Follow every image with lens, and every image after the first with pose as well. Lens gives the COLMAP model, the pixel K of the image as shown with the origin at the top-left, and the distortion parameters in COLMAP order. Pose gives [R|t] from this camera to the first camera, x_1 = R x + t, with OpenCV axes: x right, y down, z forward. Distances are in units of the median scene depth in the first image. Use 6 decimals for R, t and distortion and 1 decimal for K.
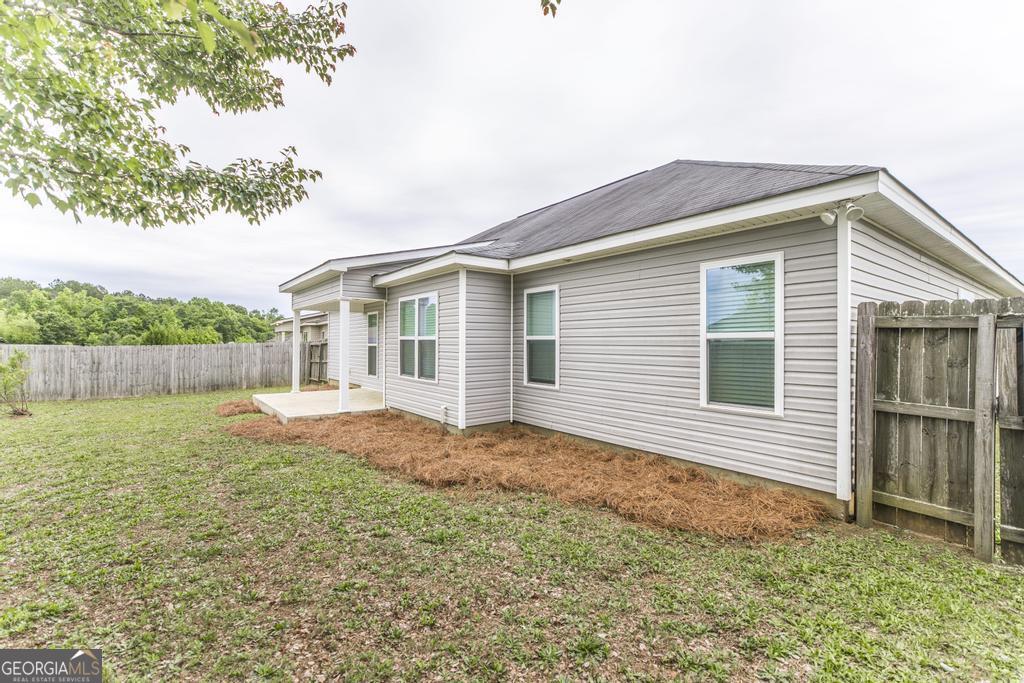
lens RADIAL K [[443.1, 0, 521.0], [0, 443.1, 343.1], [0, 0, 1]] dist [-0.000708, 0.000656]
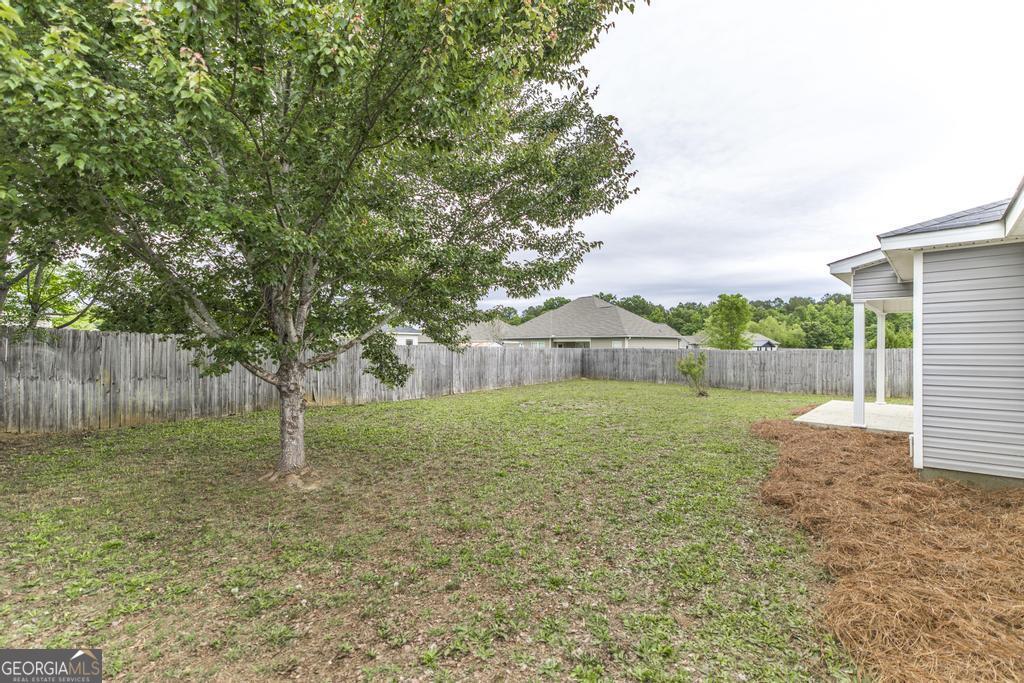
lens RADIAL K [[443.1, 0, 523.2], [0, 443.1, 346.8], [0, 0, 1]] dist [-0.000708, 0.000656]
pose [[0.159663, -0.000762, -0.987171, 0.196015], [-0.000152, 1.000000, -0.000797, -0.003583], [0.987172, 0.000278, 0.159663, 0.092201]]
